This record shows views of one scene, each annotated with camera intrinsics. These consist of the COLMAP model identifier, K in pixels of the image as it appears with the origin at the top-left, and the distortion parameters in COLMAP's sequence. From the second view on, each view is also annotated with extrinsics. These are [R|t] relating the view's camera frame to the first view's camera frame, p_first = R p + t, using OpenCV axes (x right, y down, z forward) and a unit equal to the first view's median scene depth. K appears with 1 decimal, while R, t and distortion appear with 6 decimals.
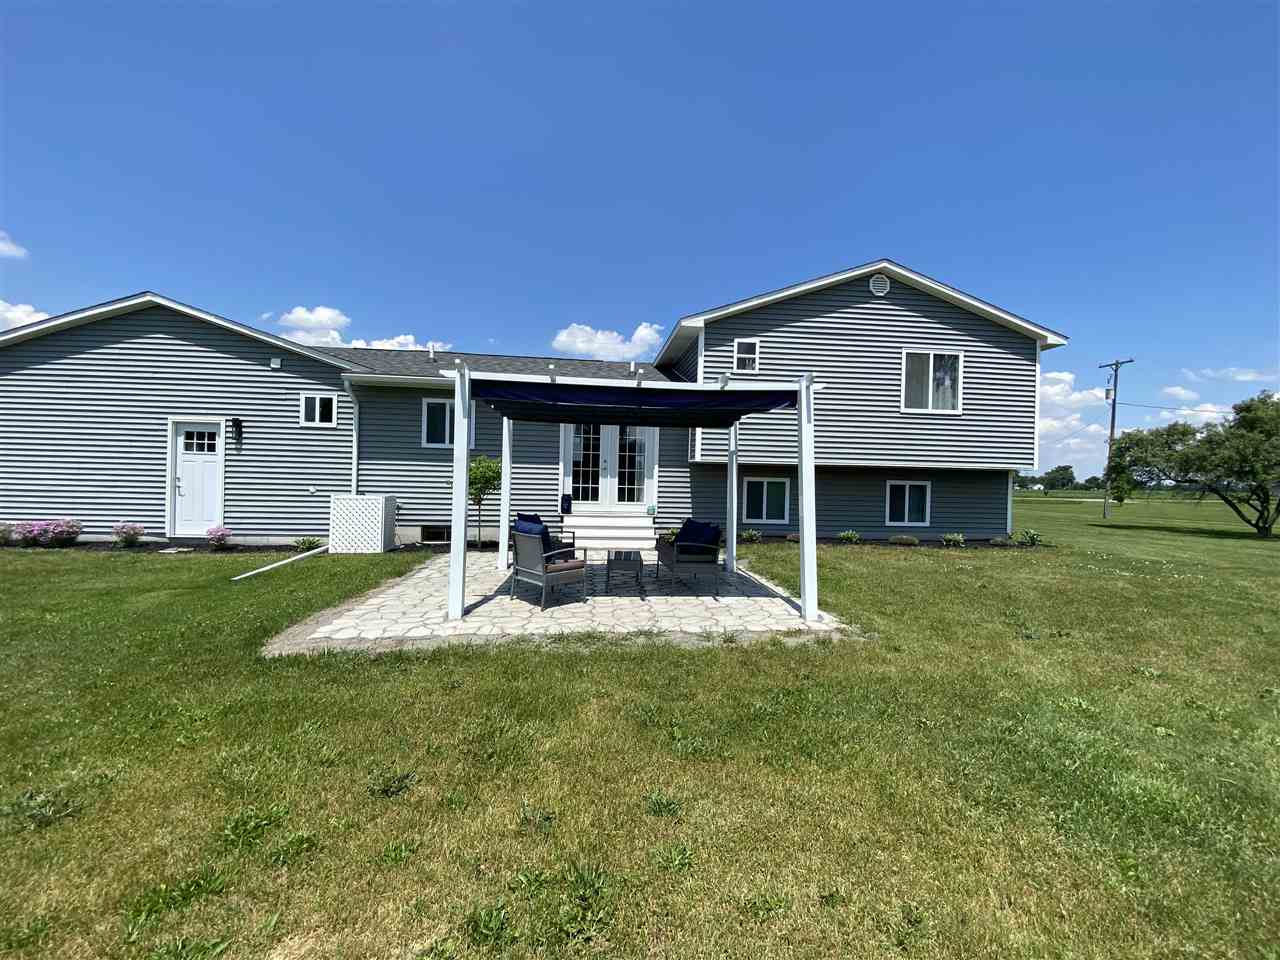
lens RADIAL K [[522.1, 0, 636.5], [0, 522.1, 486.8], [0, 0, 1]] dist [-0.010544, -0.009688]
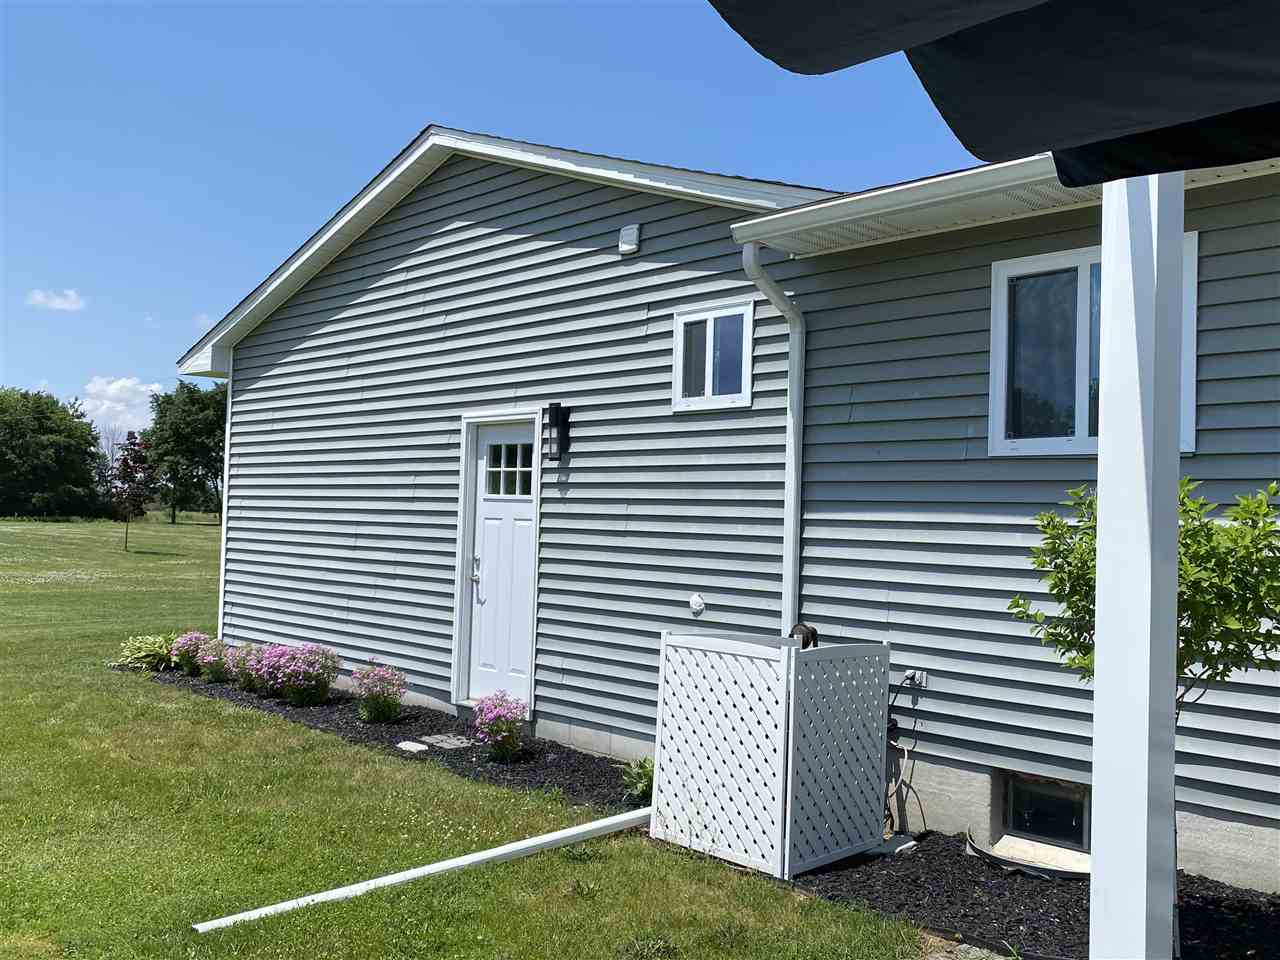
lens RADIAL K [[1176.7, 0, 642.8], [0, 1176.7, 479.5], [0, 0, 1]] dist [0.120548, 0.000000]
pose [[0.593627, -0.034656, -0.803994, -0.054548], [-0.021134, 0.998056, -0.058625, -0.031074], [0.804463, 0.051793, 0.591741, 0.597774]]
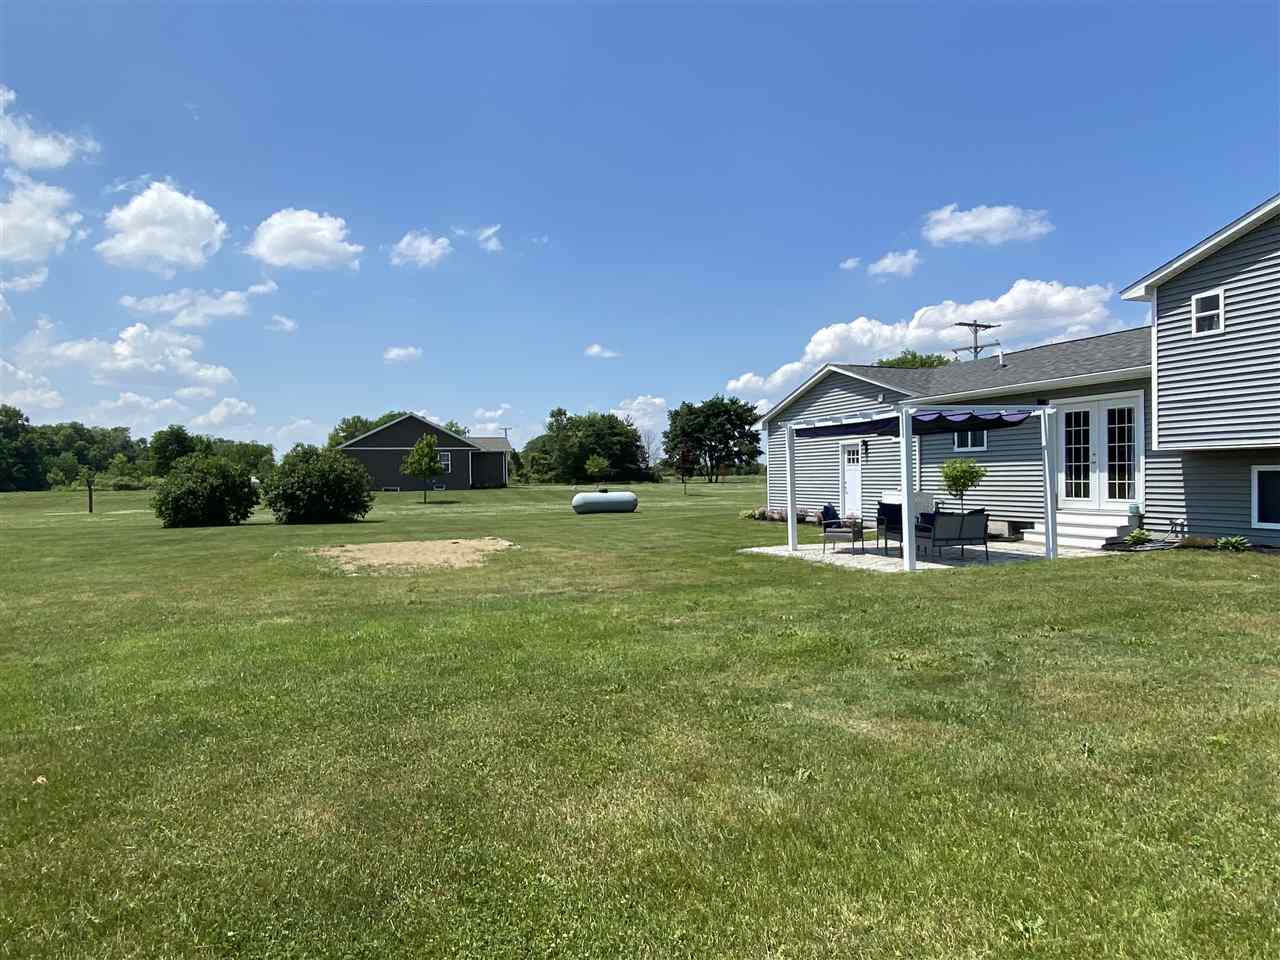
lens RADIAL K [[806.2, 0, 630.0], [0, 806.2, 483.0], [0, 0, 1]] dist [-0.007105, 0.002194]
pose [[0.218280, -0.016969, -0.975739, 1.397433], [0.011274, 0.999826, -0.014866, 0.016499], [0.975821, -0.007756, 0.218433, -0.143022]]
